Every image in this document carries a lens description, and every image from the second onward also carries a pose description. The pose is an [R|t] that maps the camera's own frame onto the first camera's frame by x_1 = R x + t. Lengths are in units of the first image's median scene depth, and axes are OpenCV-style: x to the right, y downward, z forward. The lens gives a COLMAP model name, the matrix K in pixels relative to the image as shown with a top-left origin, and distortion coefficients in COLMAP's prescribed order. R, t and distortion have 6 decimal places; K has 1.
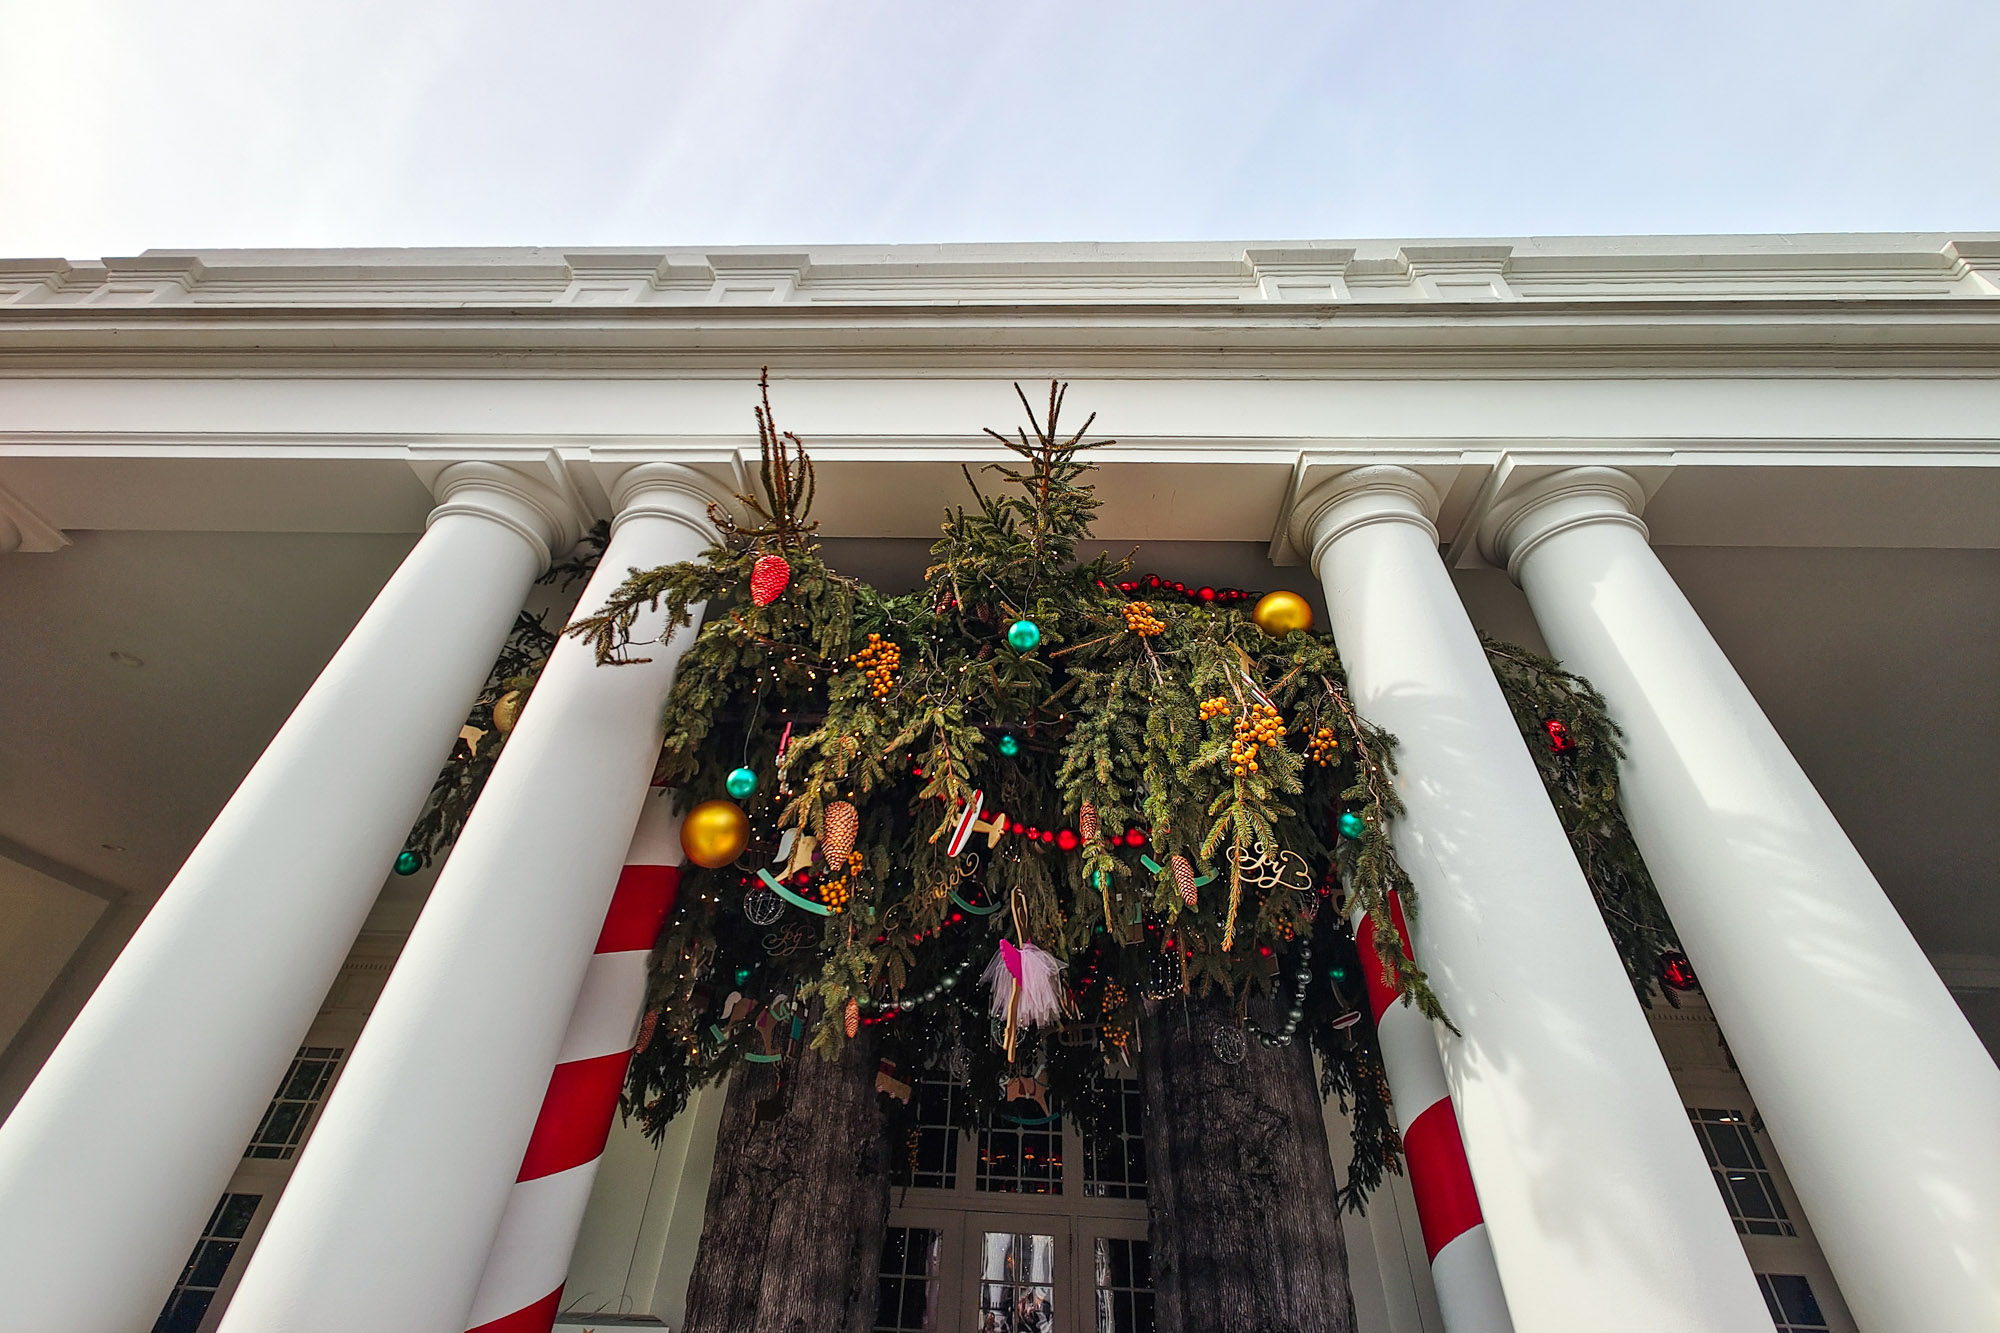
lens RADIAL K [[832.4, 0, 990.7], [0, 832.4, 598.8], [0, 0, 1]] dist [-0.004347, 0.009376]
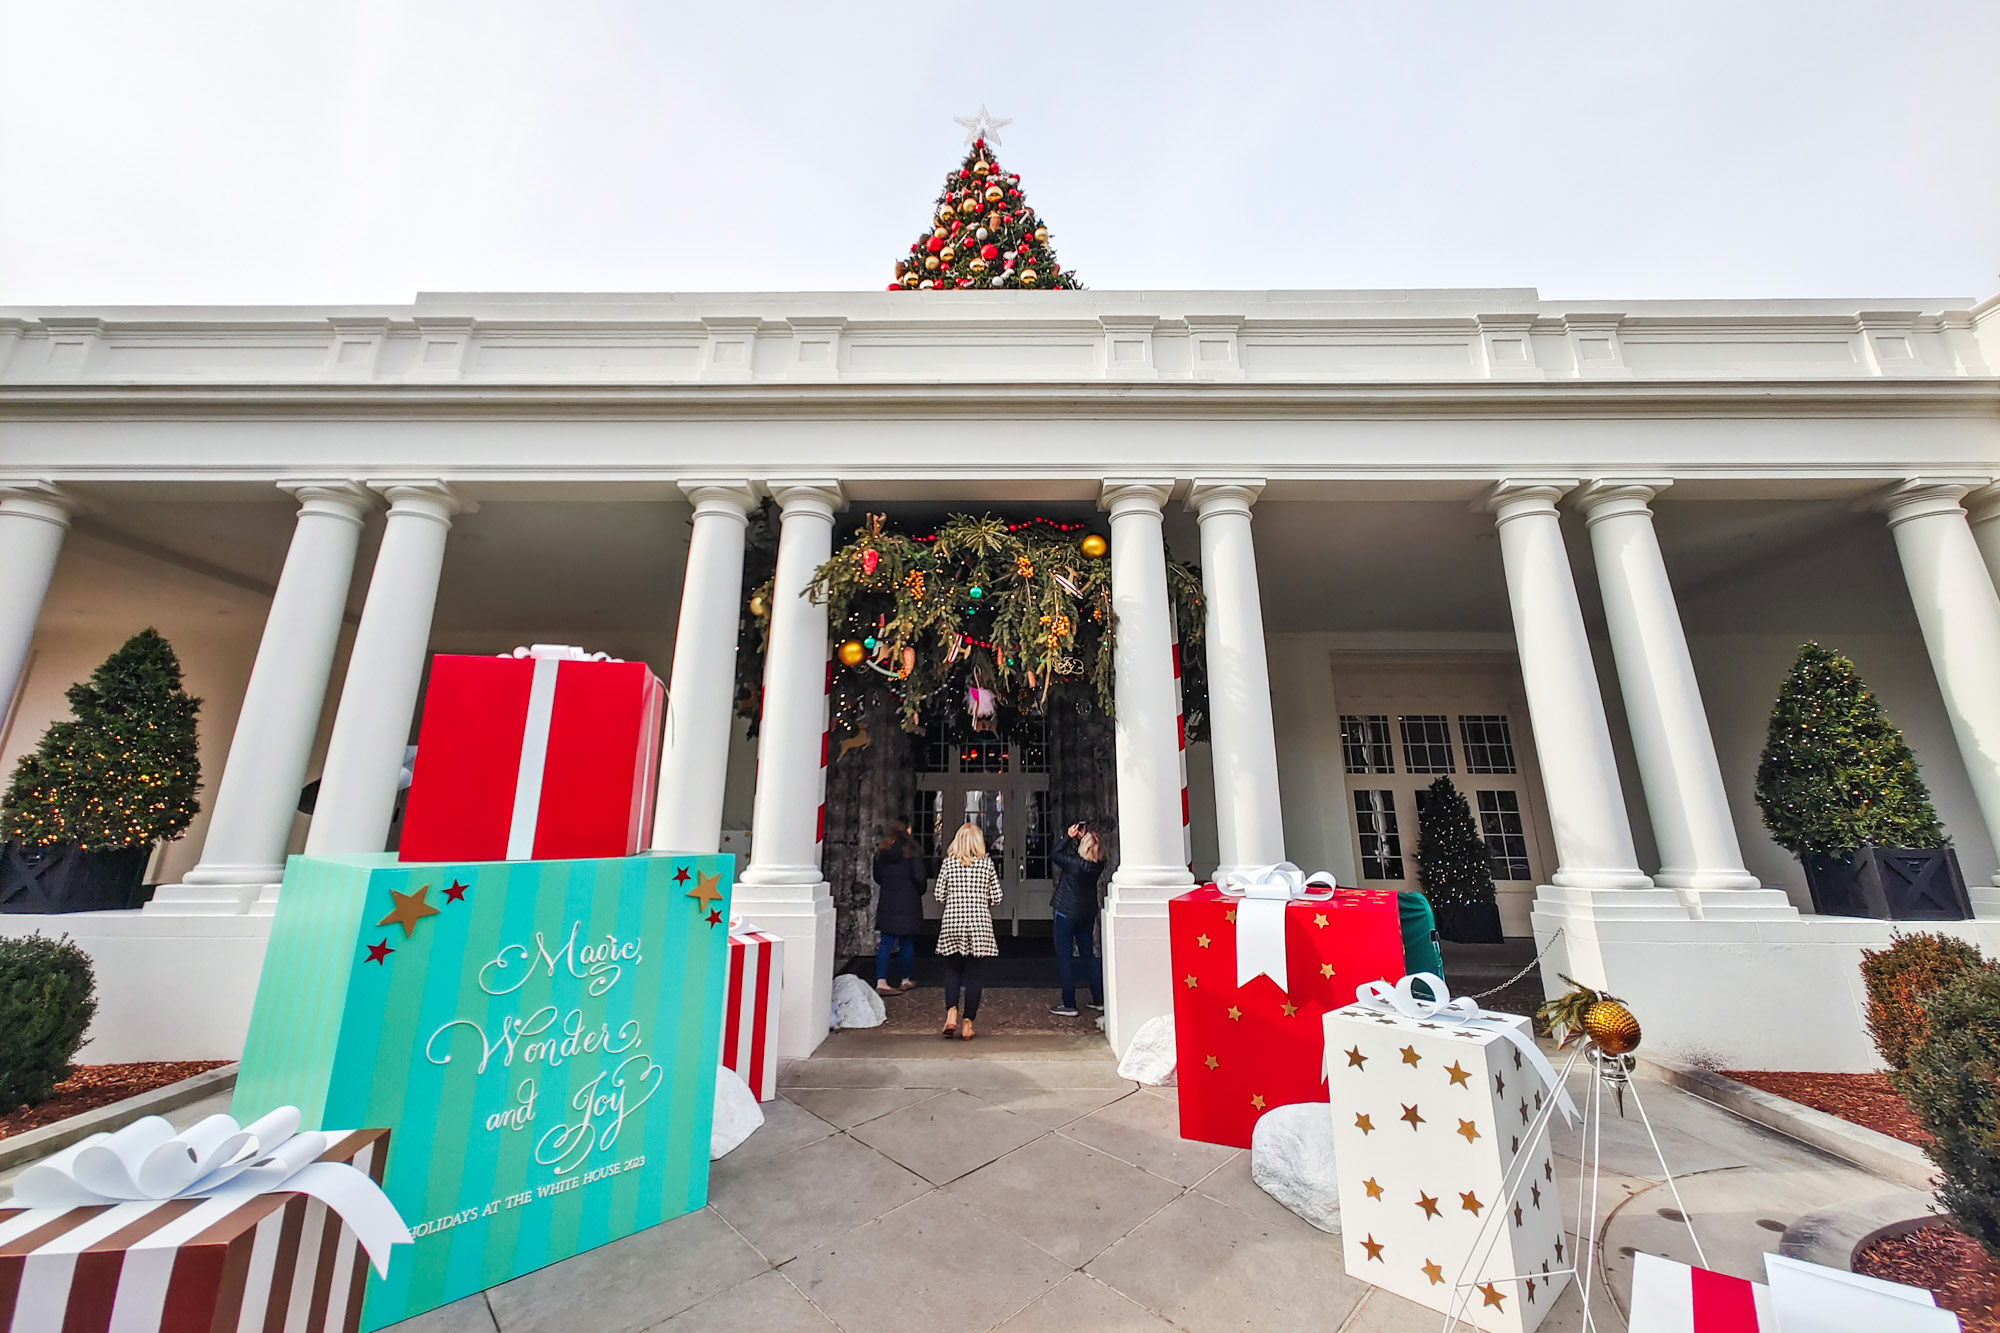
lens RADIAL K [[832.4, 0, 990.7], [0, 832.4, 598.8], [0, 0, 1]] dist [-0.004347, 0.009376]
pose [[0.998792, -0.034320, 0.035155, -0.005906], [0.017505, 0.917190, 0.398066, -0.842207], [-0.045906, -0.396970, 0.916683, -1.216598]]
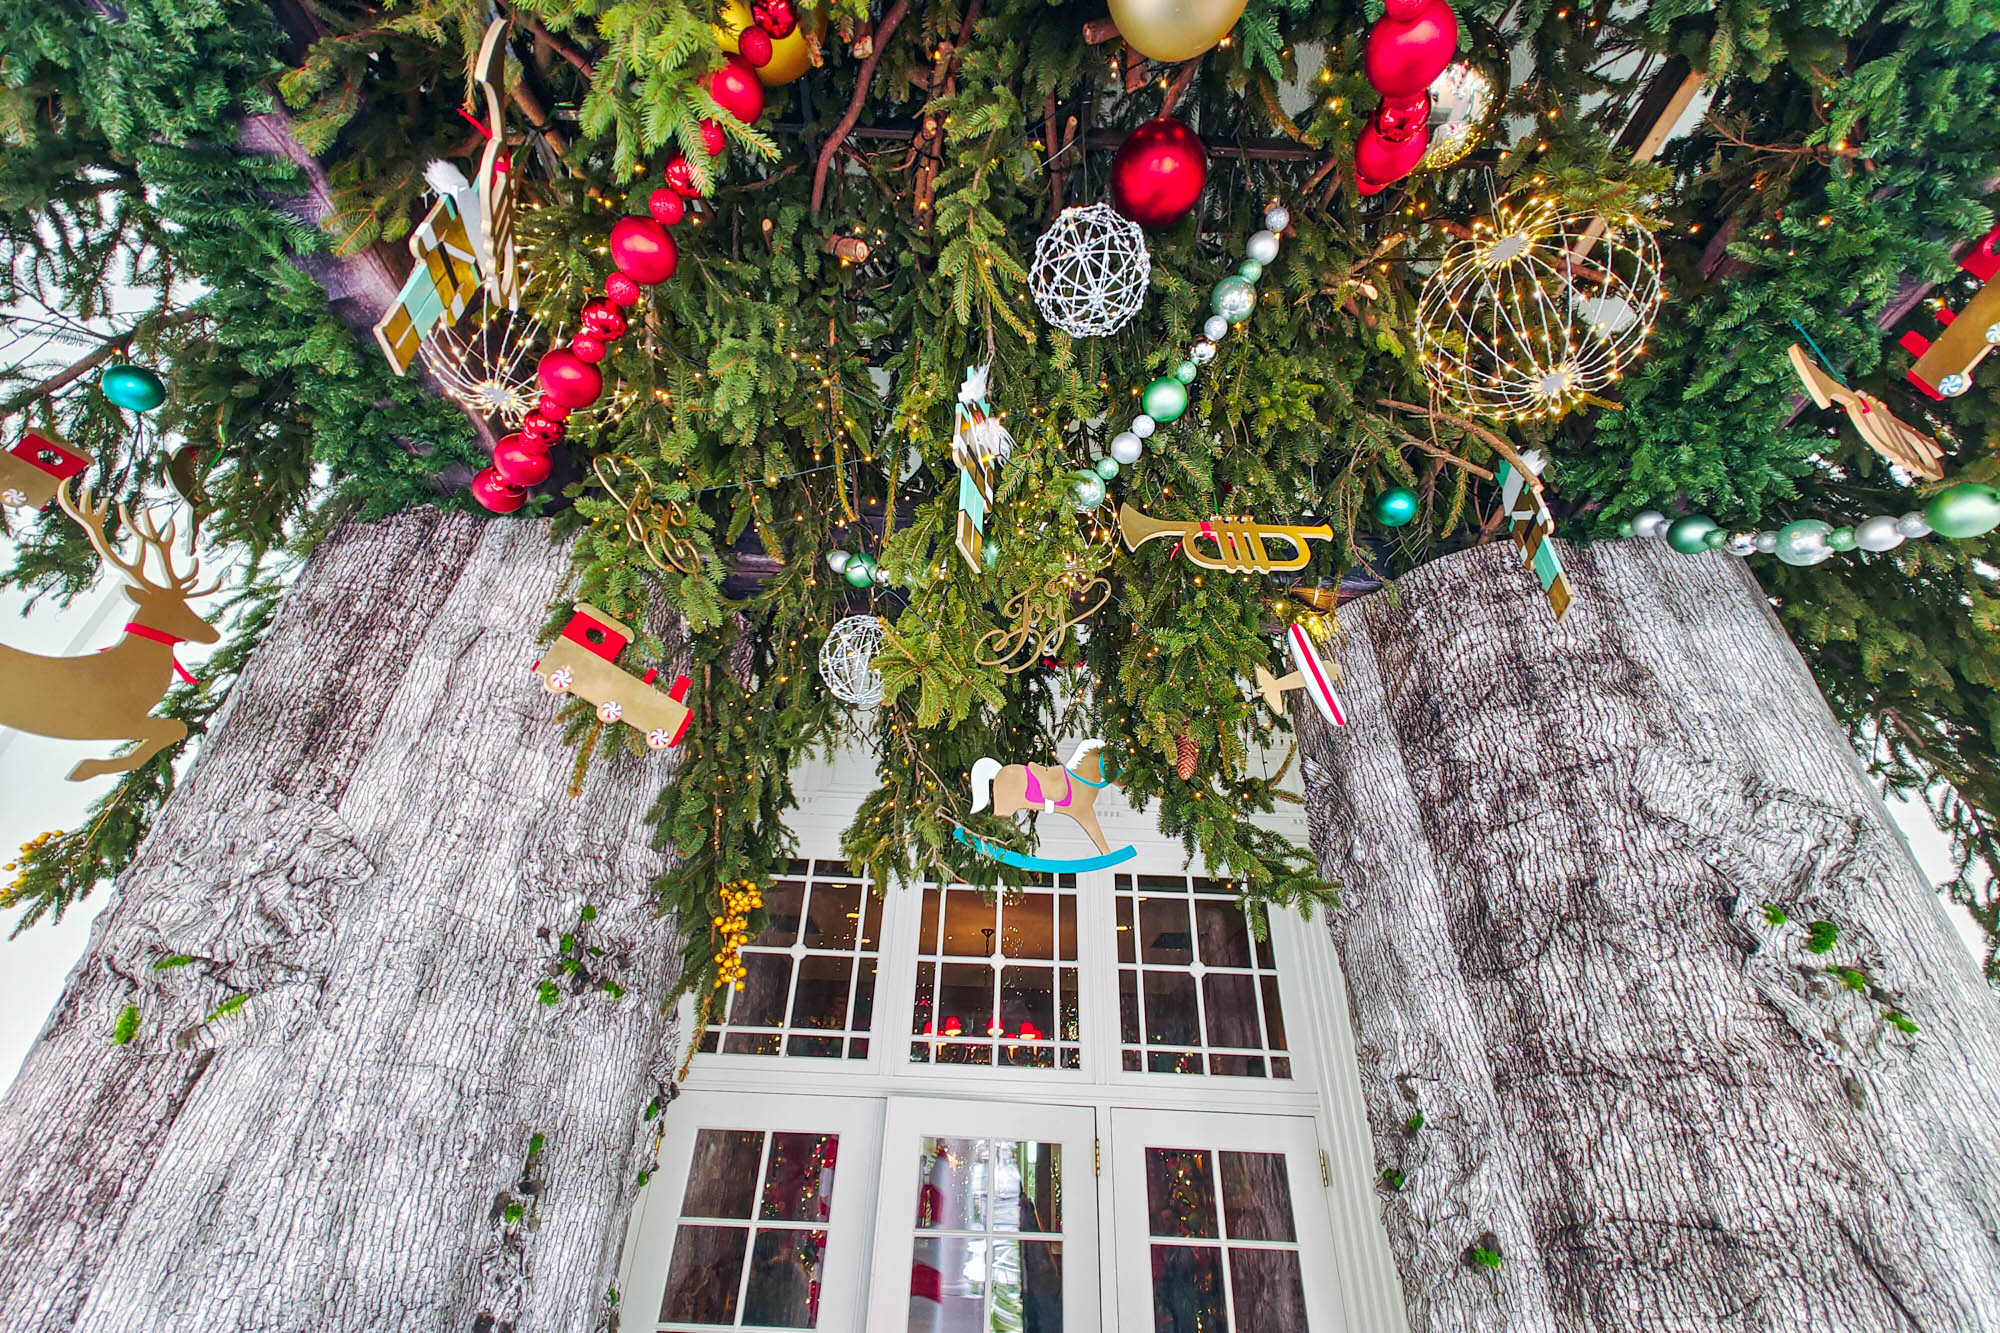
lens RADIAL K [[812.0, 0, 1000.0], [0, 812.0, 666.5], [0, 0, 1]] dist [-0.000107, 0.000284]
pose [[0.997552, 0.029097, 0.063586, -0.003250], [-0.037139, 0.990924, 0.129192, 0.991342], [-0.059250, -0.131237, 0.989579, 1.318095]]
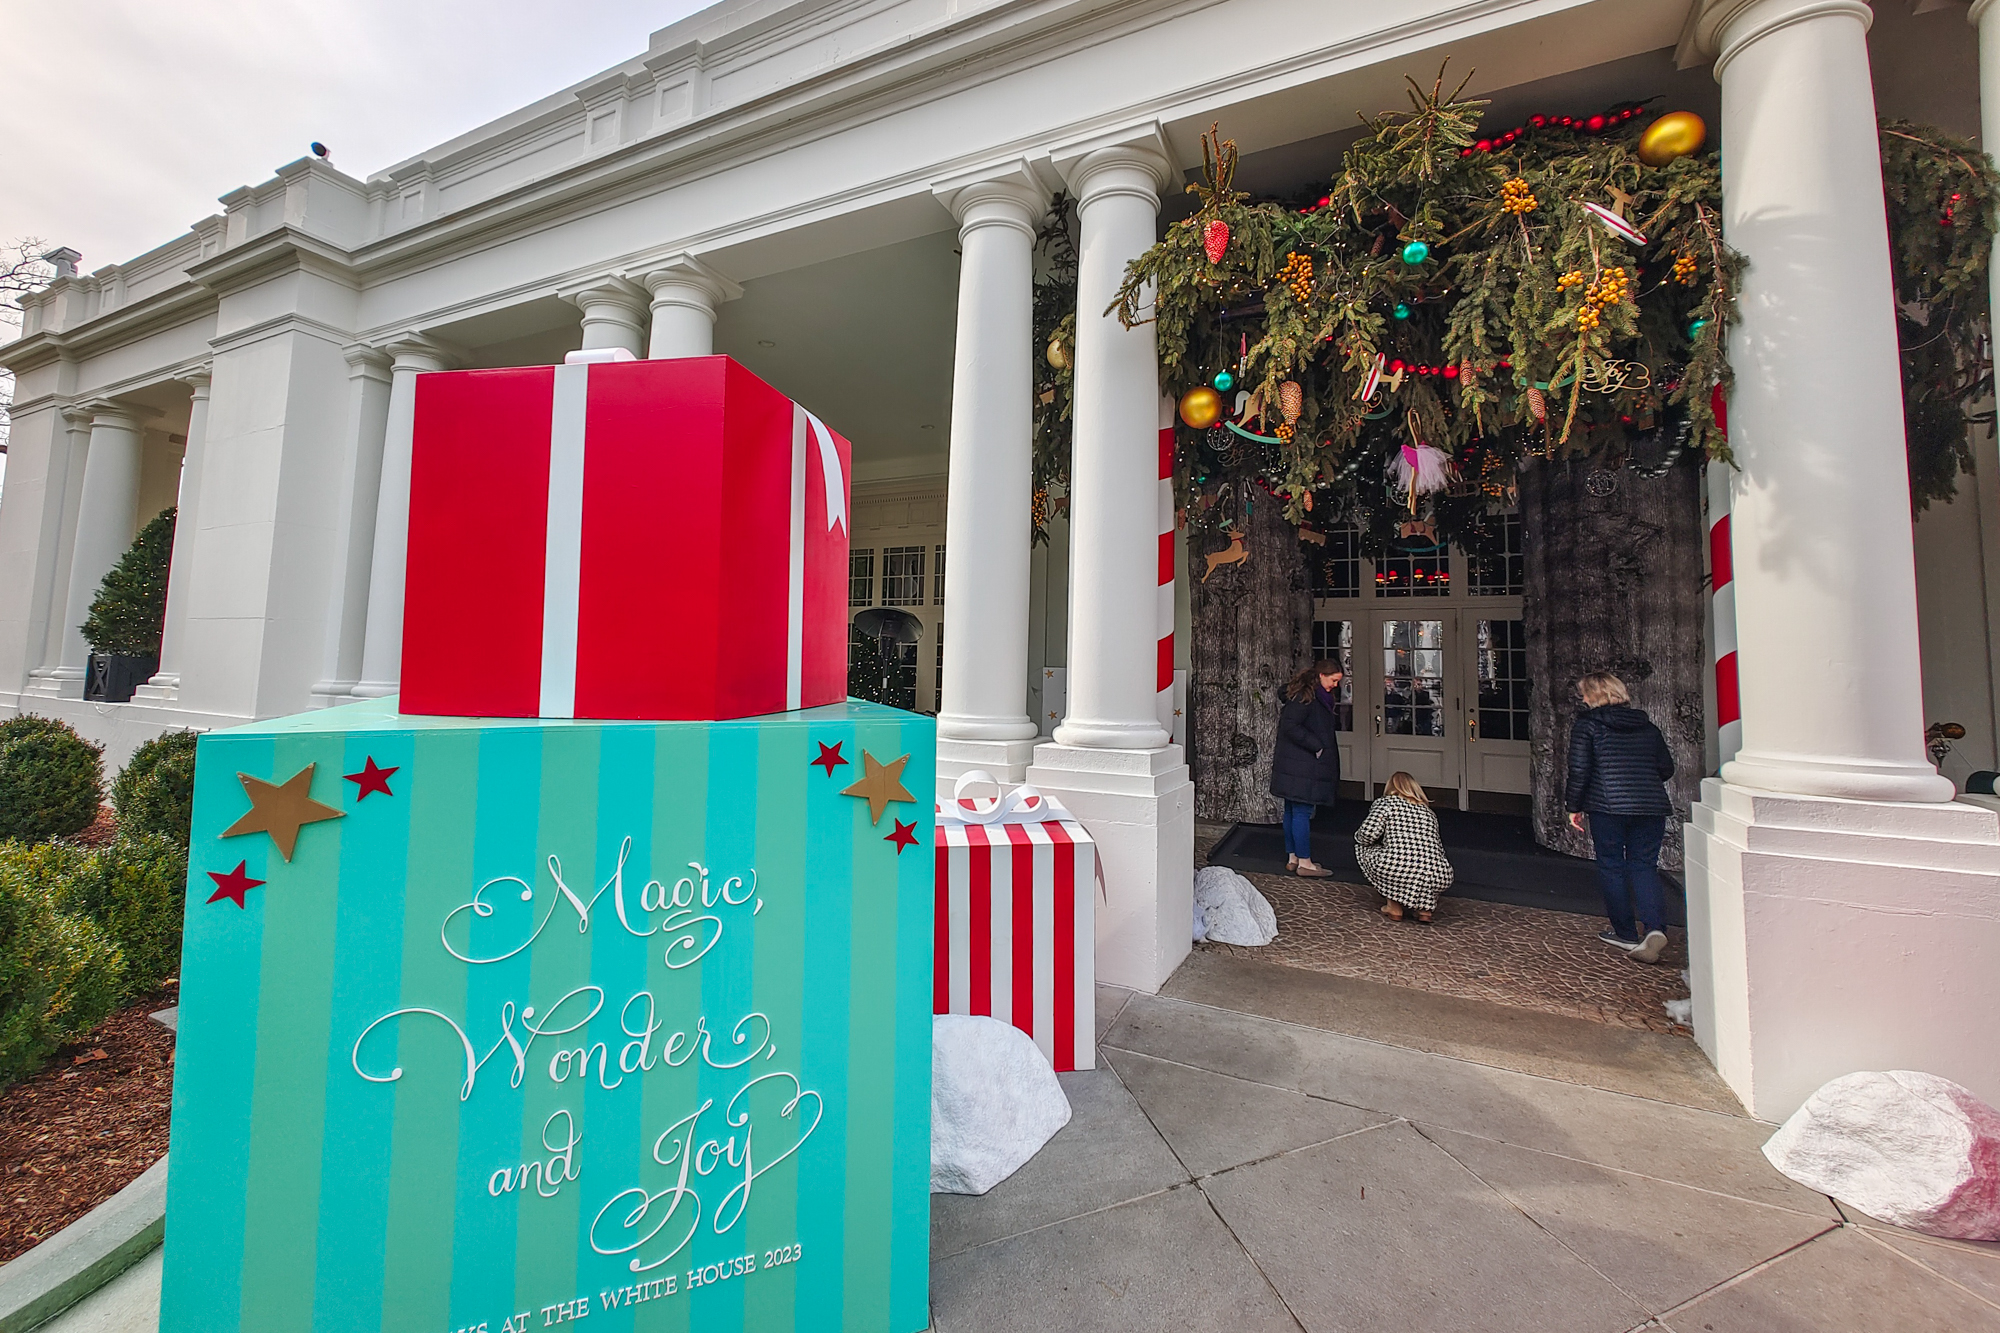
lens RADIAL K [[832.4, 0, 990.7], [0, 832.4, 598.8], [0, 0, 1]] dist [-0.004347, 0.009376]
pose [[0.905879, -0.058566, -0.419467, -0.047832], [0.282255, 0.821888, 0.494804, -0.324972], [0.315776, -0.566630, 0.761062, -0.557316]]
